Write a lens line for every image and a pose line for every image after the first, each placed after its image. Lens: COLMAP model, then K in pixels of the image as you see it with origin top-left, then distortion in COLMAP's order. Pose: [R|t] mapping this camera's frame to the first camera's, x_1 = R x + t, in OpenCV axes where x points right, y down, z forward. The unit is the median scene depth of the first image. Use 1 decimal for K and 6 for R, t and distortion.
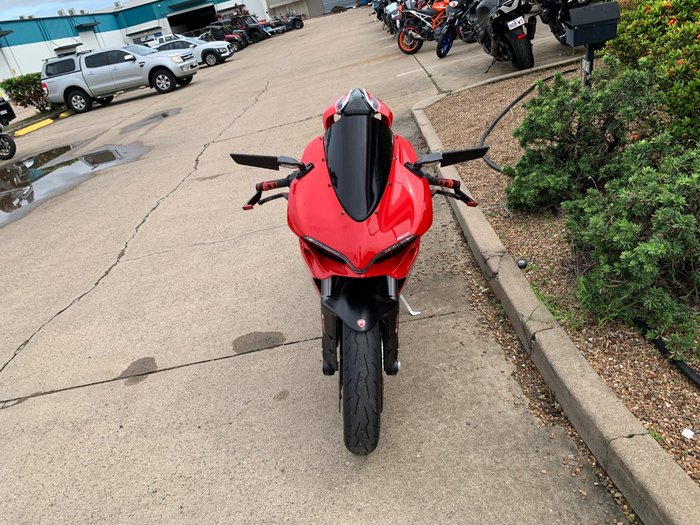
lens RADIAL K [[537.6, 0, 347.9], [0, 537.6, 259.4], [0, 0, 1]] dist [0.013484, -0.015264]
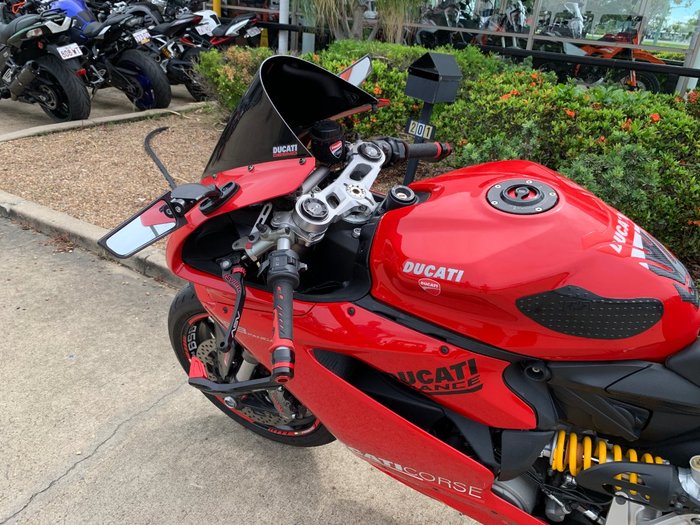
lens RADIAL K [[537.6, 0, 350.5], [0, 537.6, 258.8], [0, 0, 1]] dist [0.013484, -0.015264]
pose [[0.445471, -0.117218, 0.887590, -0.388357], [0.215077, 0.976371, 0.020998, -0.294366], [-0.869079, 0.181547, 0.460156, 1.031158]]
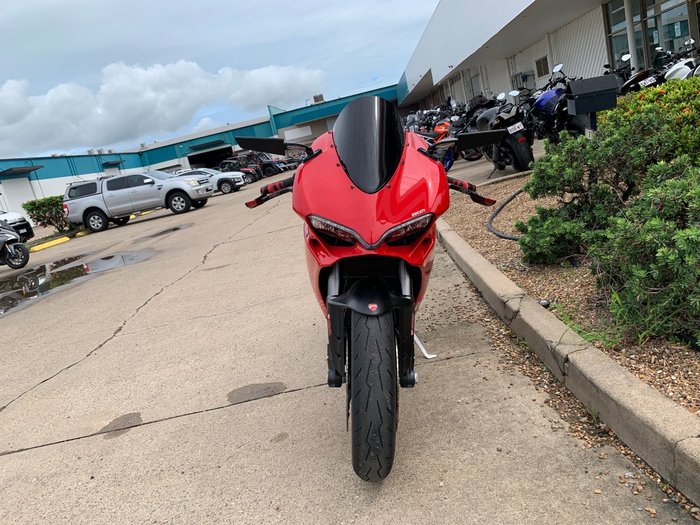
lens RADIAL K [[537.6, 0, 349.3], [0, 537.6, 264.0], [0, 0, 1]] dist [0.013484, -0.015264]
pose [[0.999940, 0.004217, -0.010147, -0.003001], [-0.006442, 0.973068, -0.230430, 0.157181], [0.008902, 0.230481, 0.973036, 0.079035]]
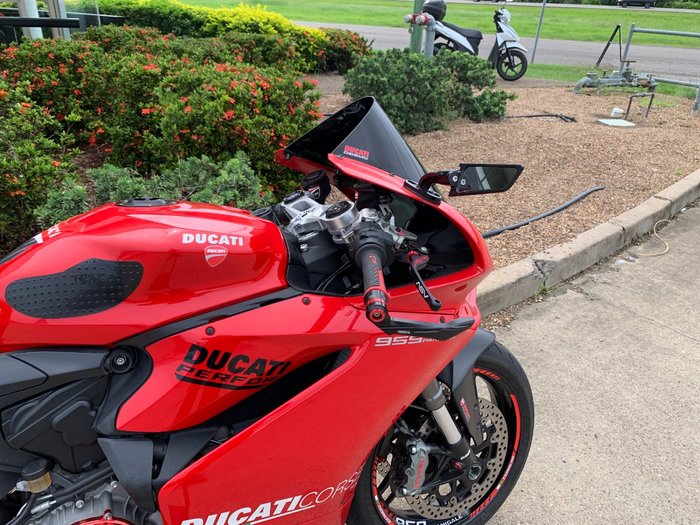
lens RADIAL K [[537.6, 0, 343.8], [0, 537.6, 254.5], [0, 0, 1]] dist [0.013484, -0.015264]
pose [[-0.449247, -0.188376, 0.873322, -0.353594], [0.449894, 0.796830, 0.403307, -0.245947], [-0.771863, 0.574087, -0.273225, 0.821086]]
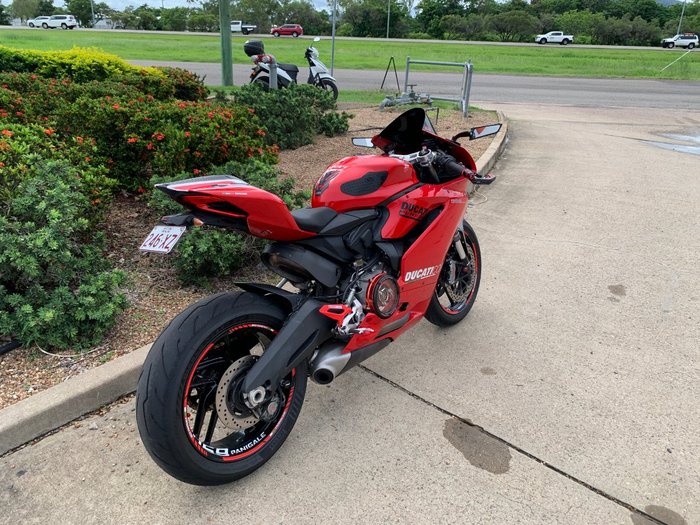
lens RADIAL K [[537.6, 0, 345.3], [0, 537.6, 255.6], [0, 0, 1]] dist [0.013484, -0.015264]
pose [[-0.753481, -0.049189, 0.655627, -0.524150], [0.409168, 0.745473, 0.526167, -0.522402], [-0.514634, 0.664718, -0.541574, 1.374494]]
